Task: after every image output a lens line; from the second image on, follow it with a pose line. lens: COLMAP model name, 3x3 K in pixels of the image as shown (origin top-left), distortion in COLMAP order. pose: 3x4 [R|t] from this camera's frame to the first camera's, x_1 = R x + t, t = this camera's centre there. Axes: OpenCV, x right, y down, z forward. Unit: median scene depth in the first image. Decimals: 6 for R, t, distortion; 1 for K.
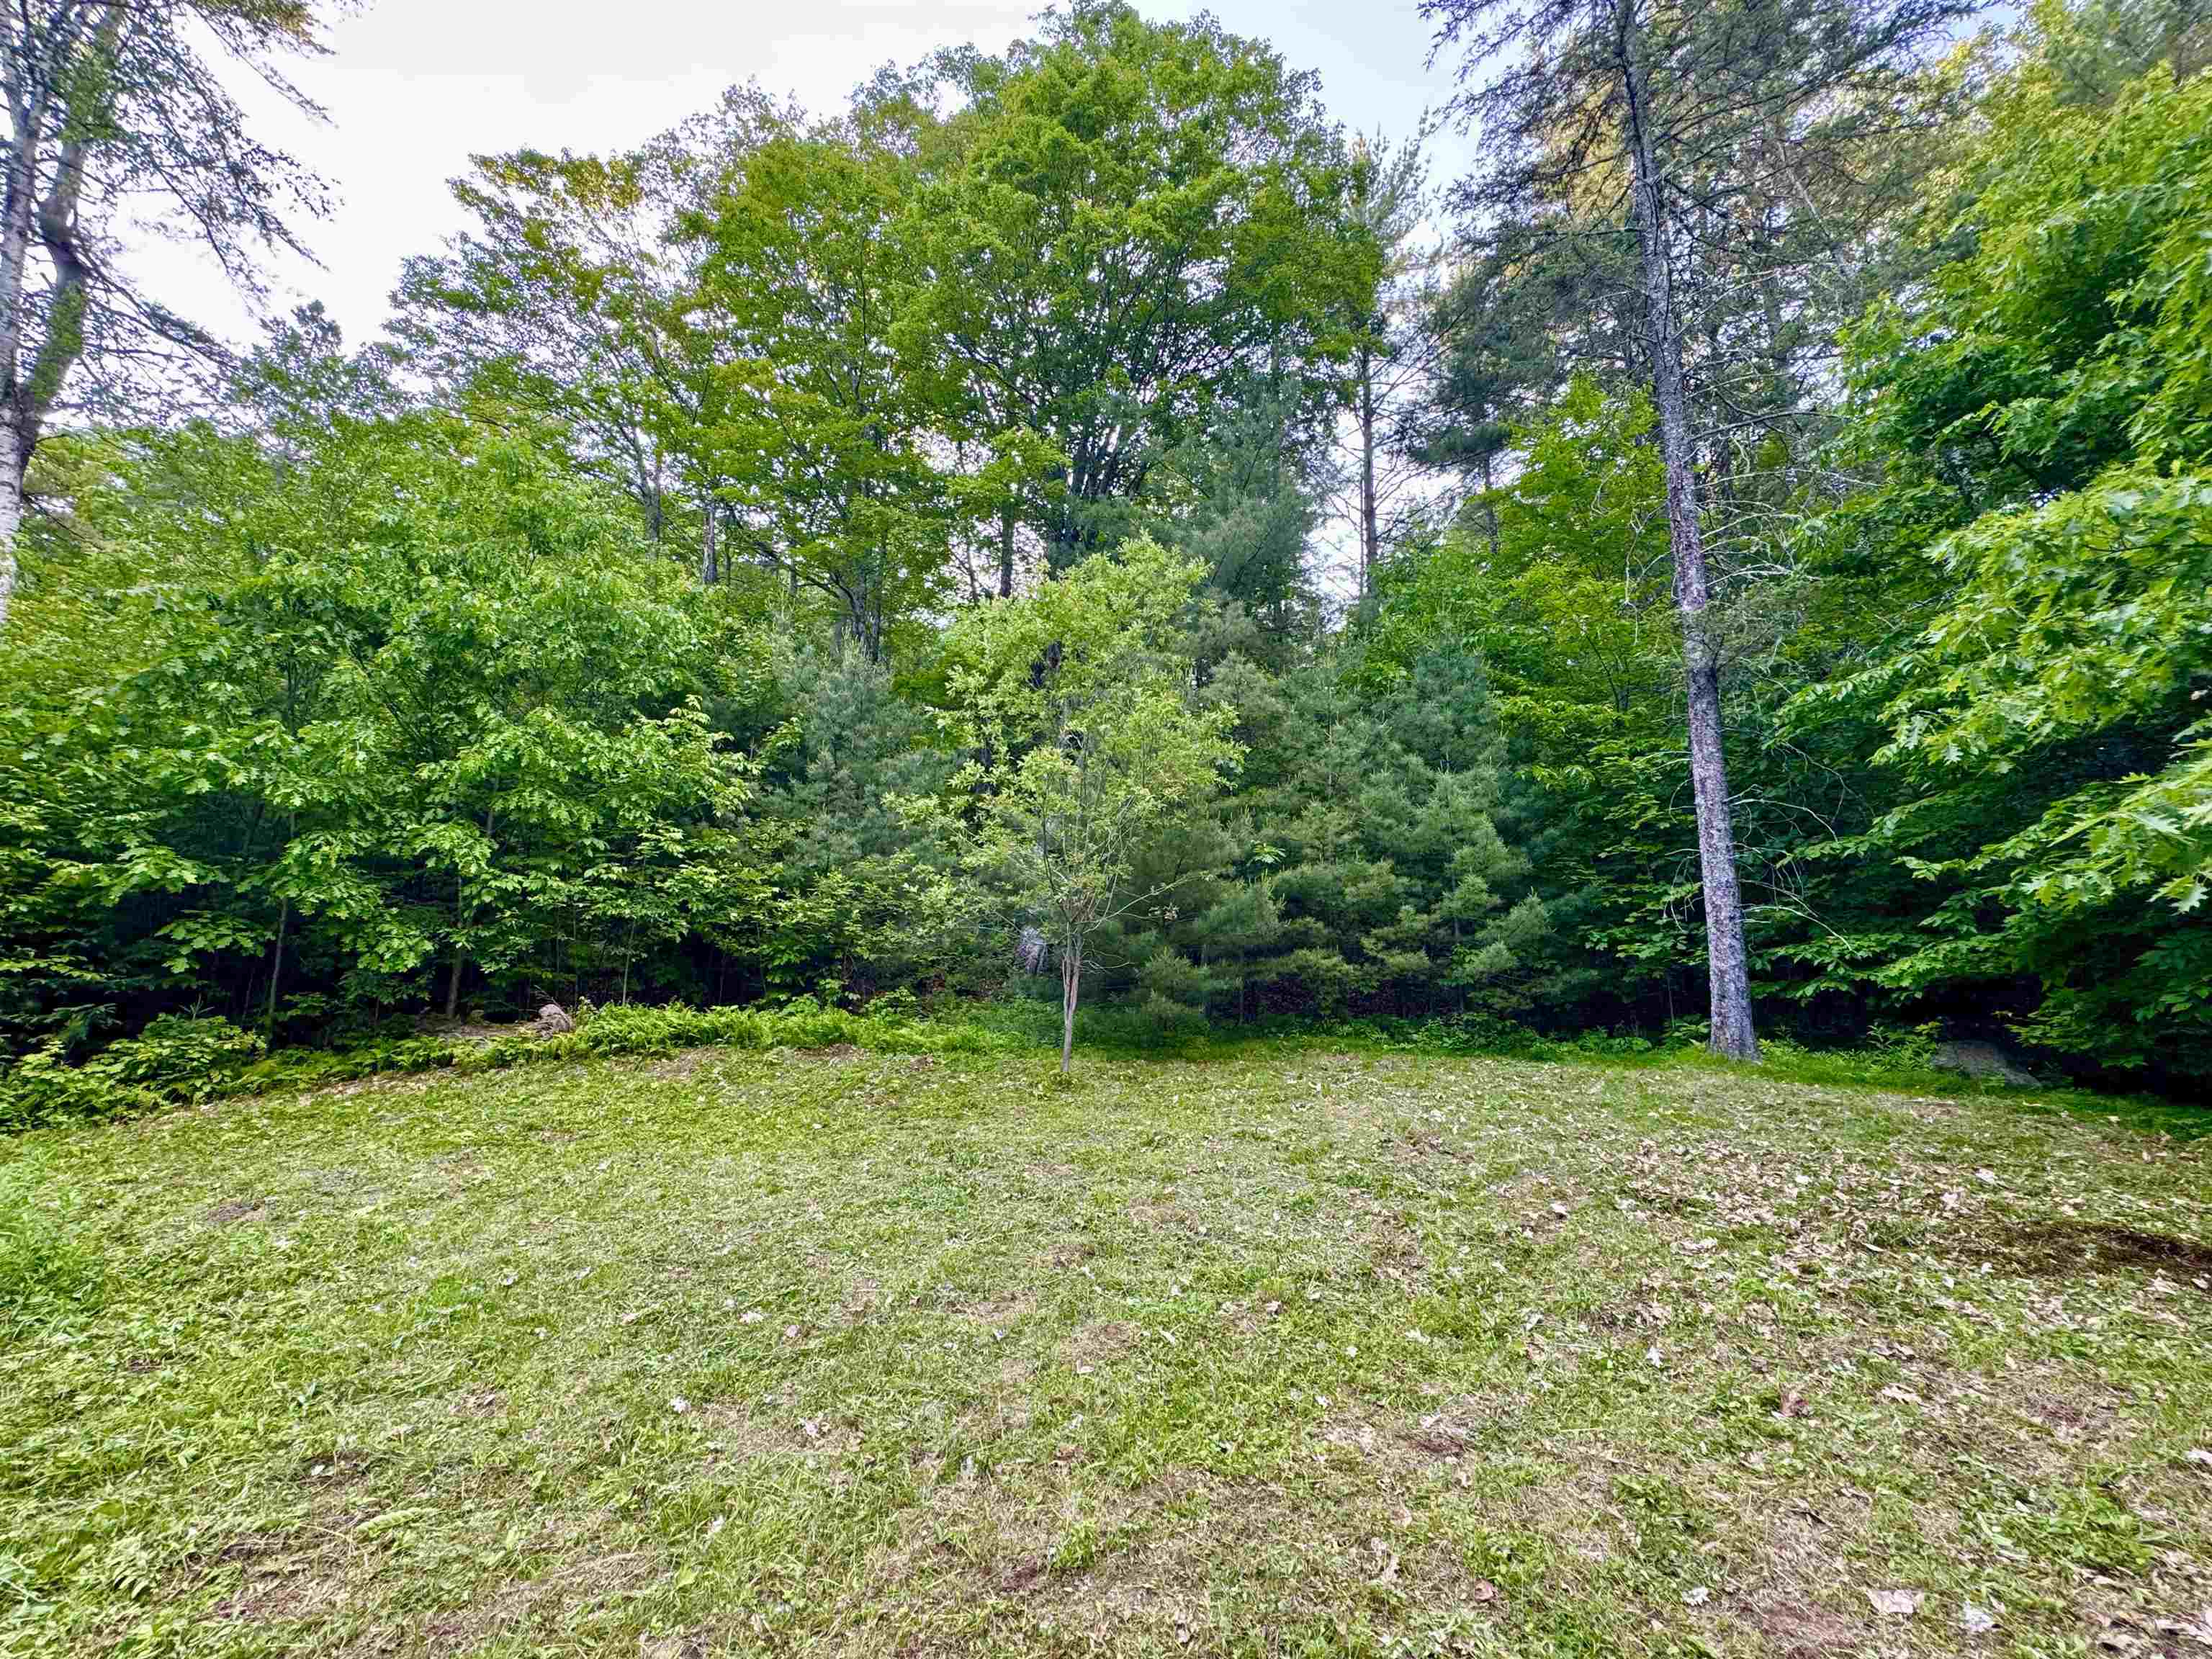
lens RADIAL K [[888.8, 0, 1103.3], [0, 888.8, 829.0], [0, 0, 1]] dist [0.012053, 0.000048]
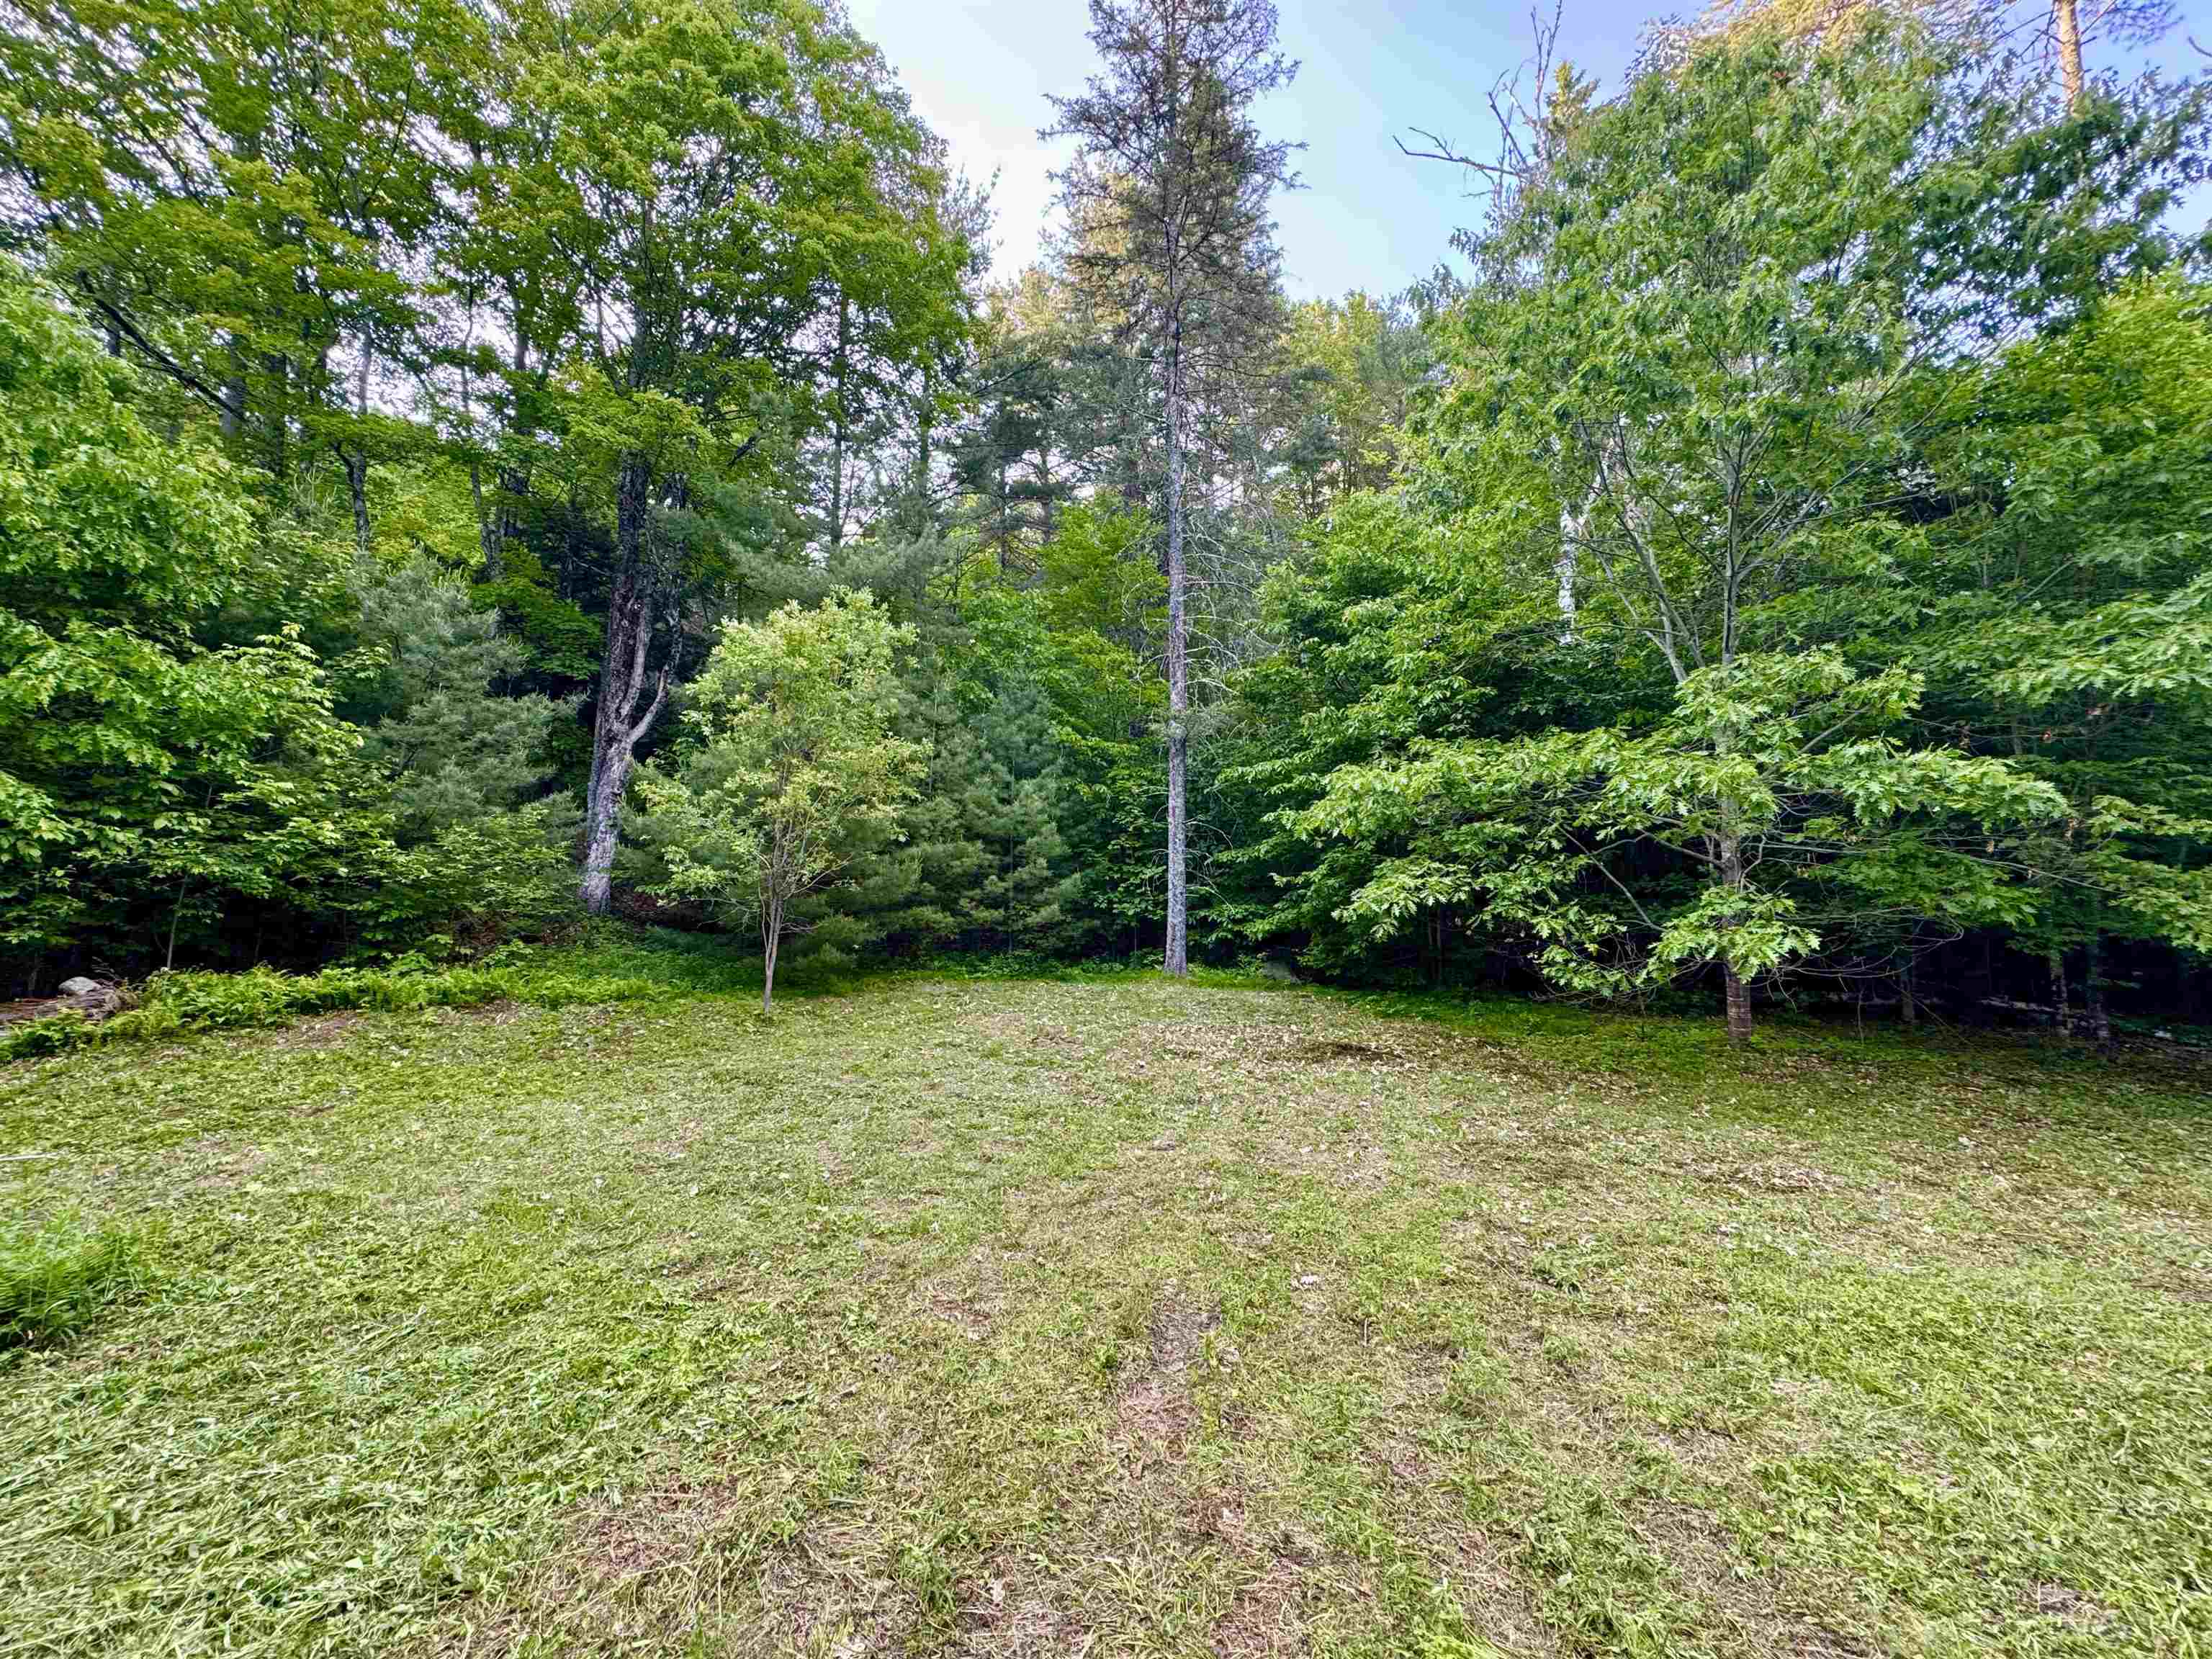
lens RADIAL K [[888.8, 0, 1109.3], [0, 888.8, 831.6], [0, 0, 1]] dist [0.012053, 0.000048]
pose [[0.808616, 0.048710, 0.586317, -0.344639], [-0.103757, 0.992754, 0.060619, -0.089781], [-0.579116, -0.109852, 0.807810, -0.226215]]
